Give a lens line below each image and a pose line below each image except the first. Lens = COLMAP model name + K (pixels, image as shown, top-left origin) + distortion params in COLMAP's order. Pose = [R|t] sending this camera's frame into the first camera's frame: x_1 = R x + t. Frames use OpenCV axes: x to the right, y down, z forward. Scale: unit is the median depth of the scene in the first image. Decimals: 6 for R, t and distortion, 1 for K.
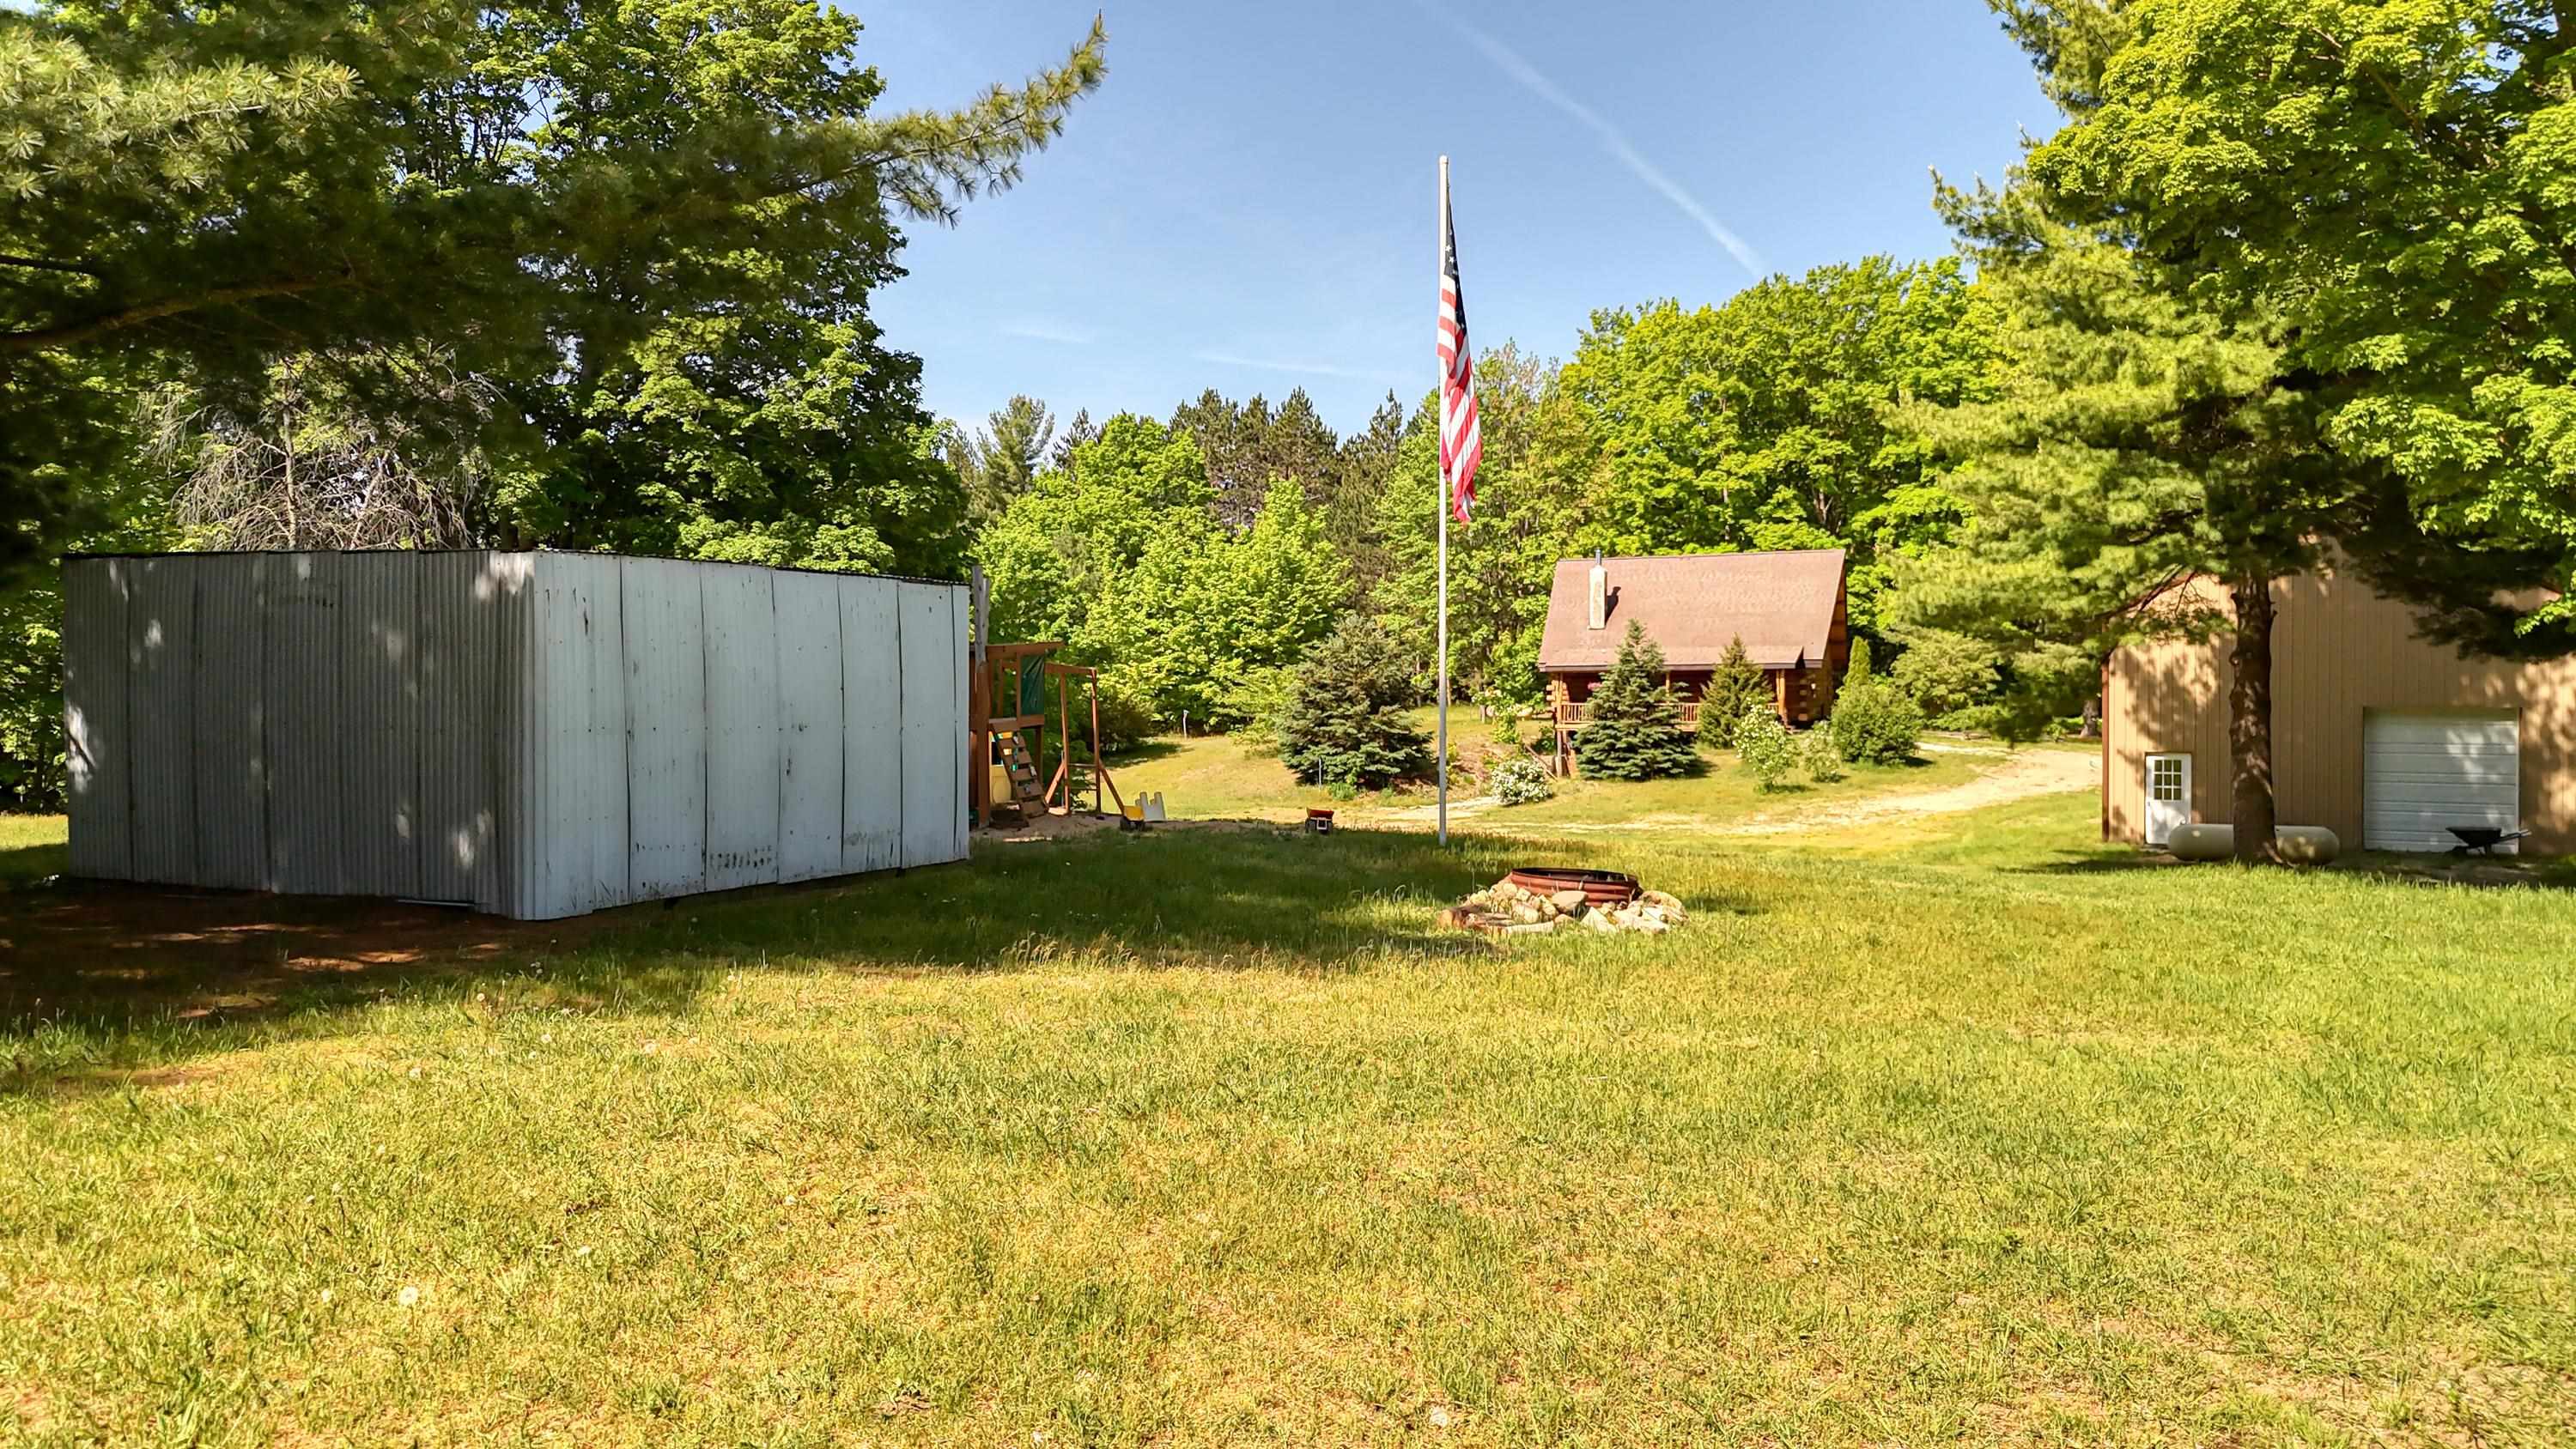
lens RADIAL K [[1891.3, 0, 1287.2], [0, 1891.3, 718.7], [0, 0, 1]] dist [0.066343, -0.064396]
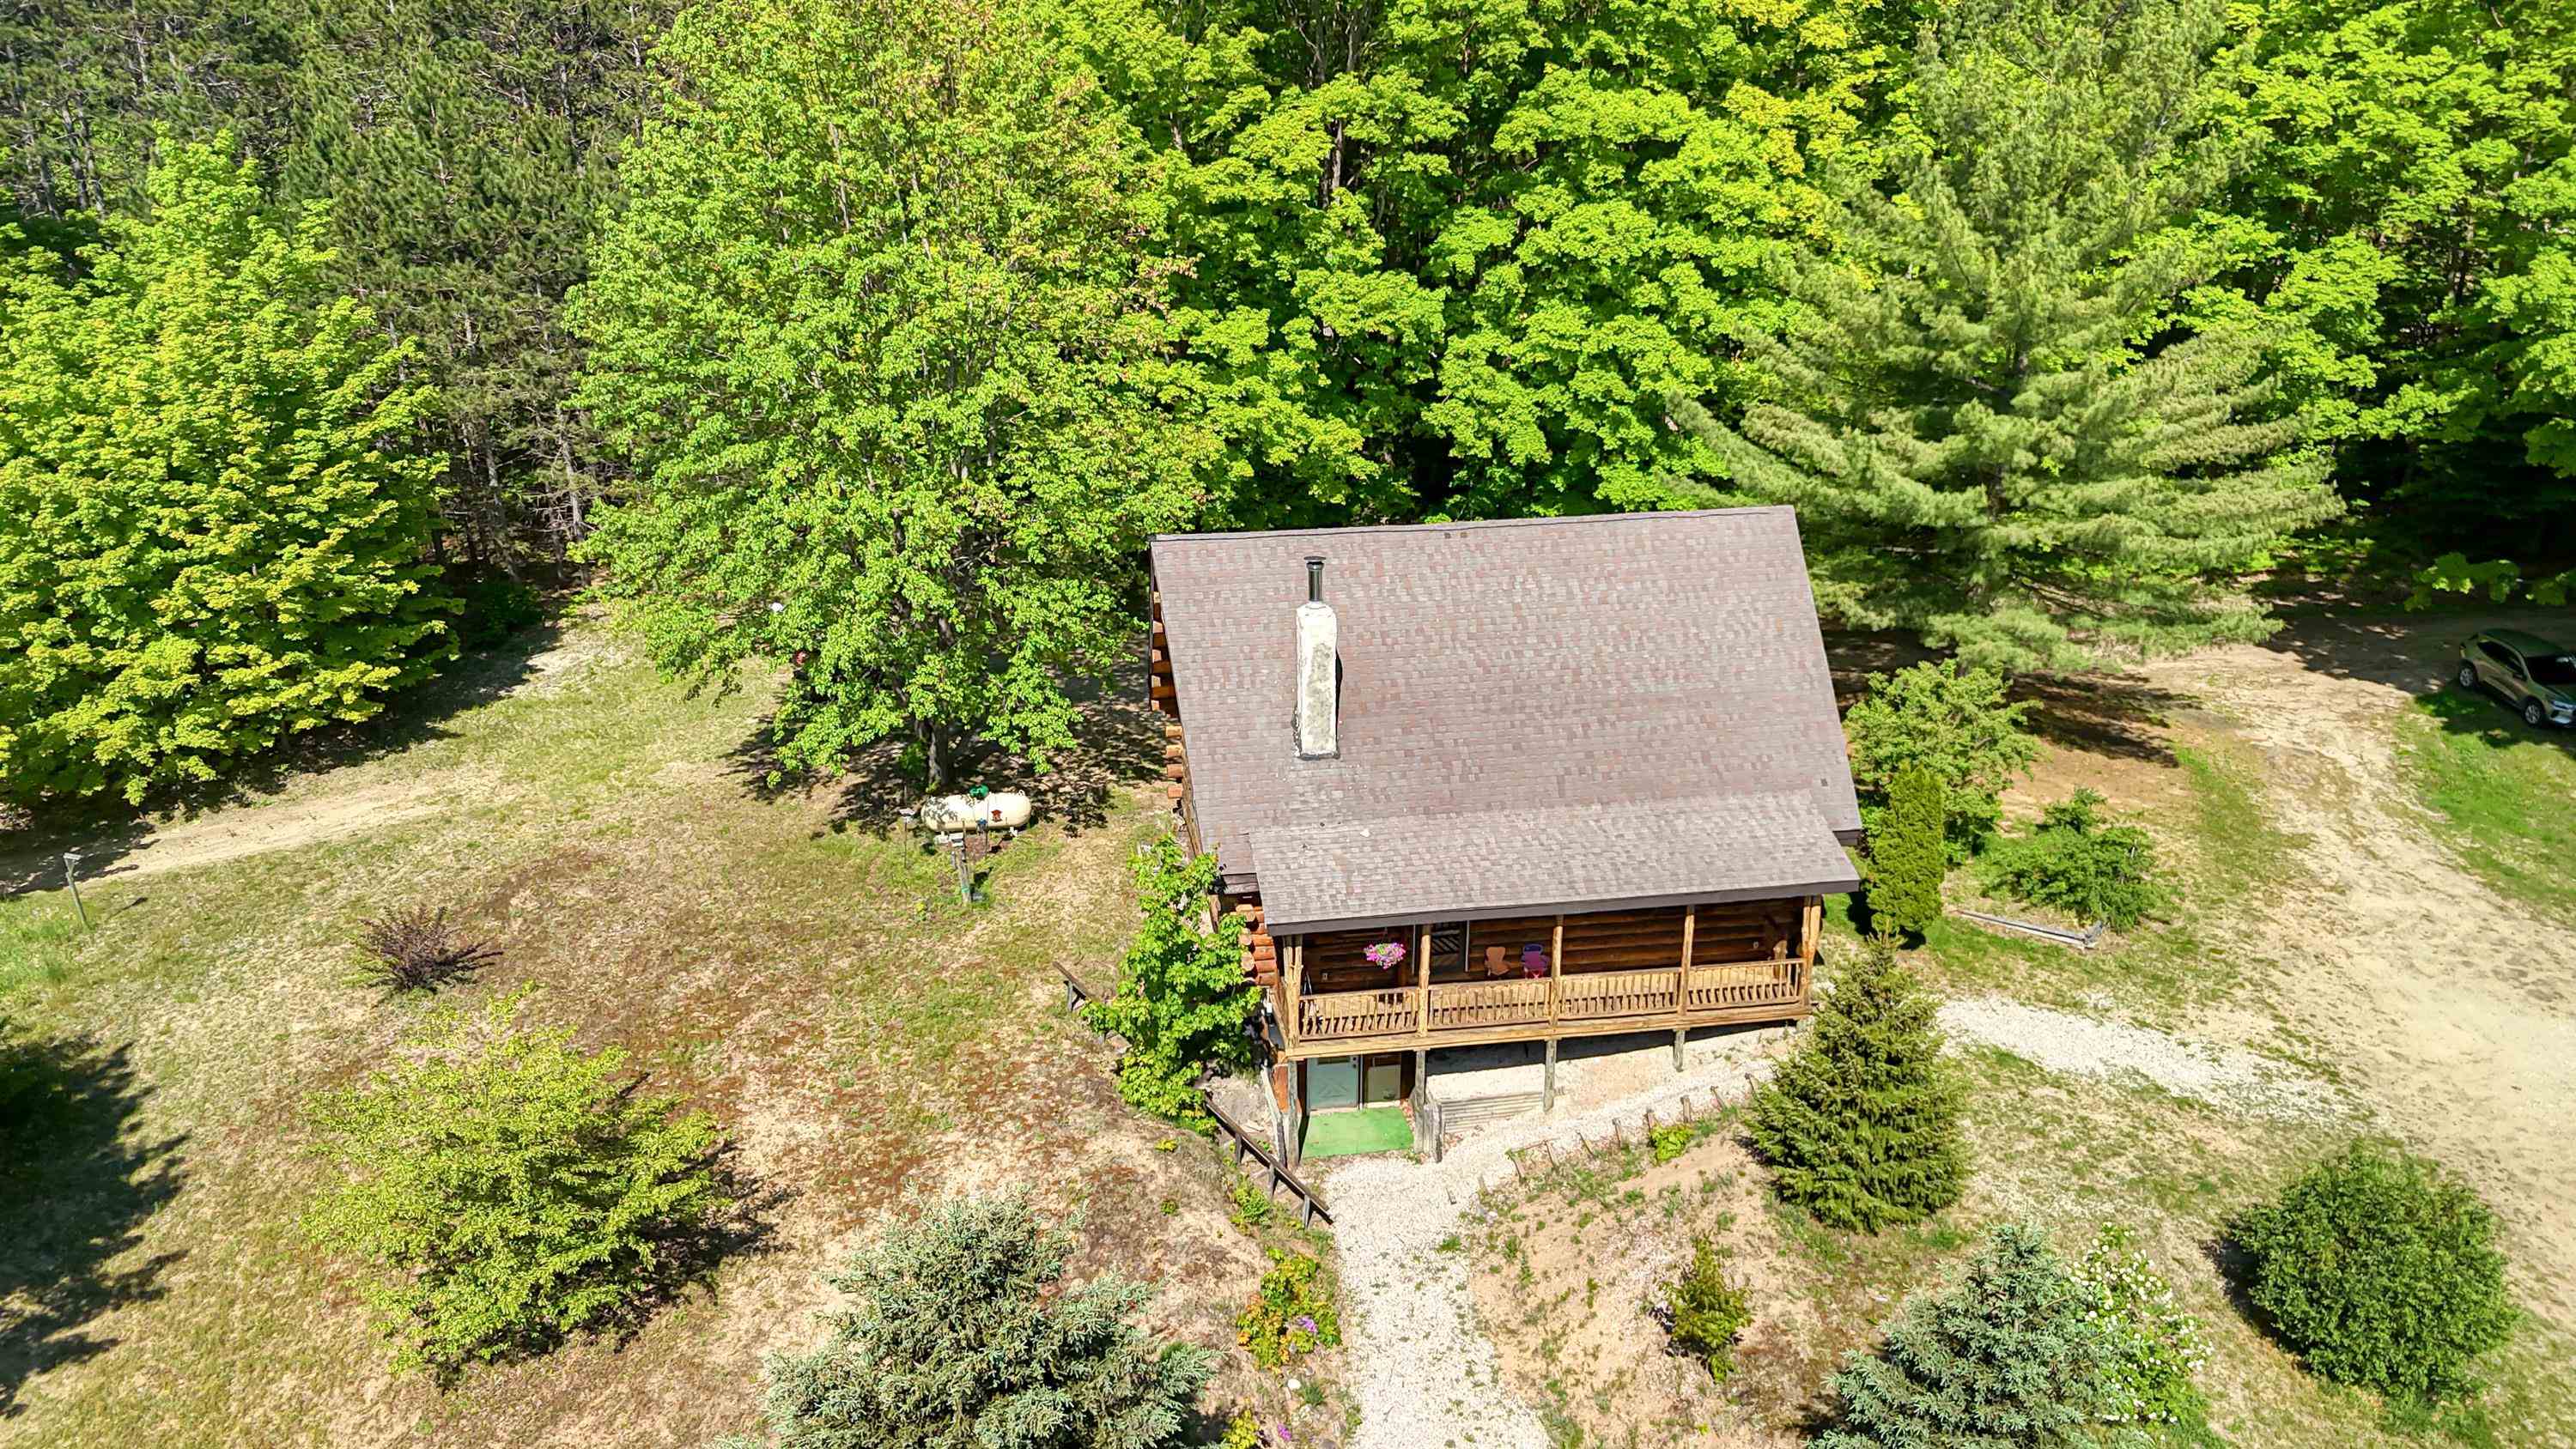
lens RADIAL K [[1899.1, 0, 1283.1], [0, 1899.1, 722.7], [0, 0, 1]] dist [0.030210, 0.000614]
pose [[0.846861, -0.175616, 0.501982, -0.036211], [0.005710, 0.946852, 0.321619, -0.151011], [-0.531784, -0.269500, 0.802854, 0.557278]]
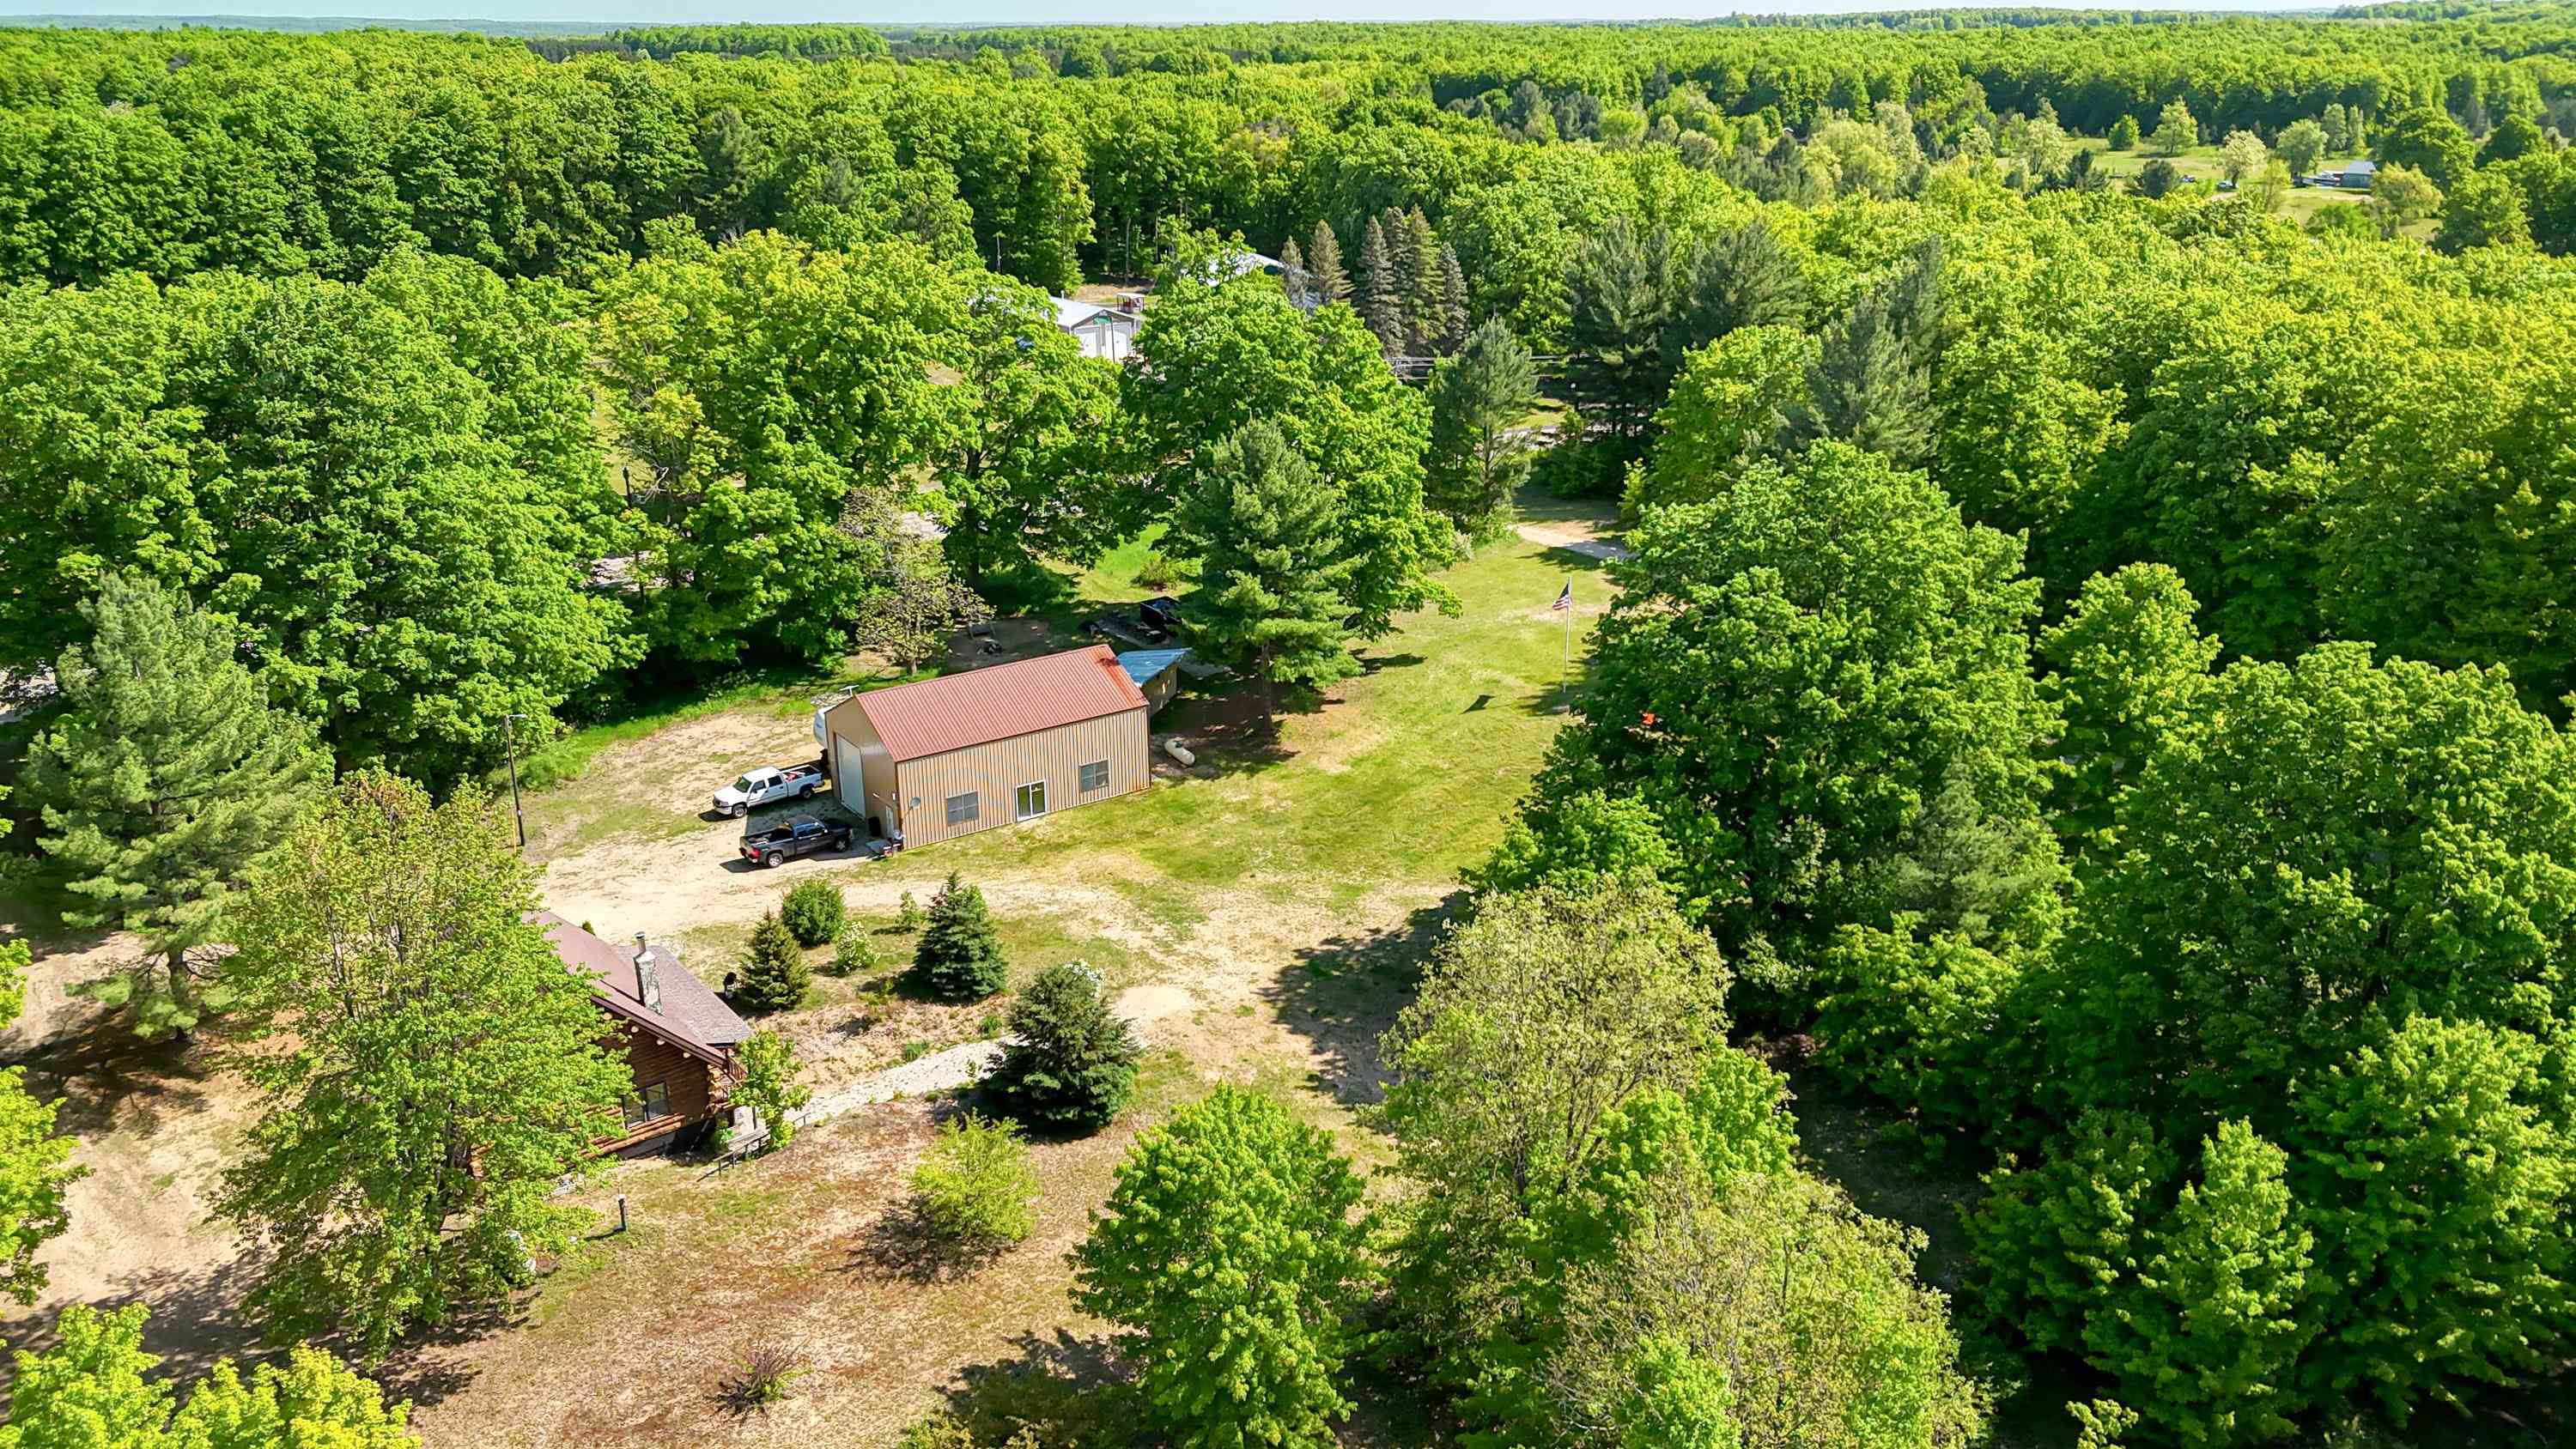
lens RADIAL K [[1891.3, 0, 1287.2], [0, 1891.3, 718.7], [0, 0, 1]] dist [0.066343, -0.064396]
pose [[-0.874349, -0.154679, 0.459987, -0.380210], [0.014934, 0.938821, 0.344082, -0.383527], [-0.485068, 0.307717, -0.818547, 1.253877]]
